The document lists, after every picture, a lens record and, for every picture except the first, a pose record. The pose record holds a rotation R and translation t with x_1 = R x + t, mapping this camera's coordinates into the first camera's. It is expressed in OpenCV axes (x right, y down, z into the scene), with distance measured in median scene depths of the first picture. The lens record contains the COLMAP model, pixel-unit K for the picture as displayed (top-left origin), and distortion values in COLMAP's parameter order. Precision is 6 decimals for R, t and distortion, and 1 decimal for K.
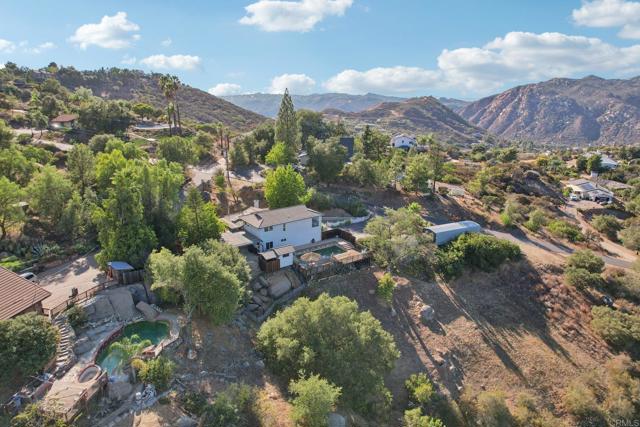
lens RADIAL K [[408.7, 0, 321.1], [0, 408.7, 216.2], [0, 0, 1]] dist [-0.068442, 0.059463]
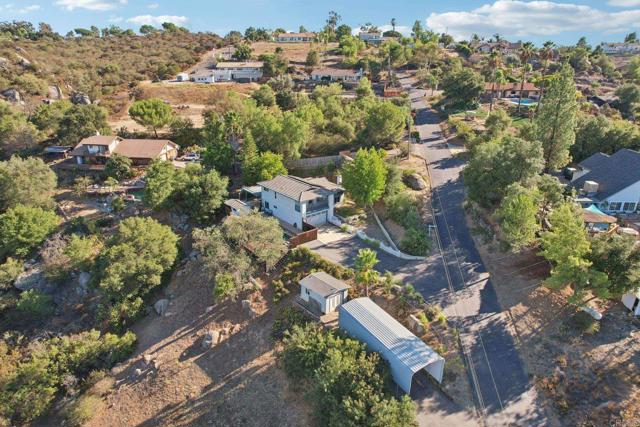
lens RADIAL K [[408.7, 0, 321.1], [0, 408.7, 216.2], [0, 0, 1]] dist [-0.068442, 0.059463]
pose [[0.064154, 0.353549, -0.933214, 0.126921], [-0.293125, 0.900565, 0.321029, -0.040721], [0.953919, 0.252953, 0.161409, 0.138107]]
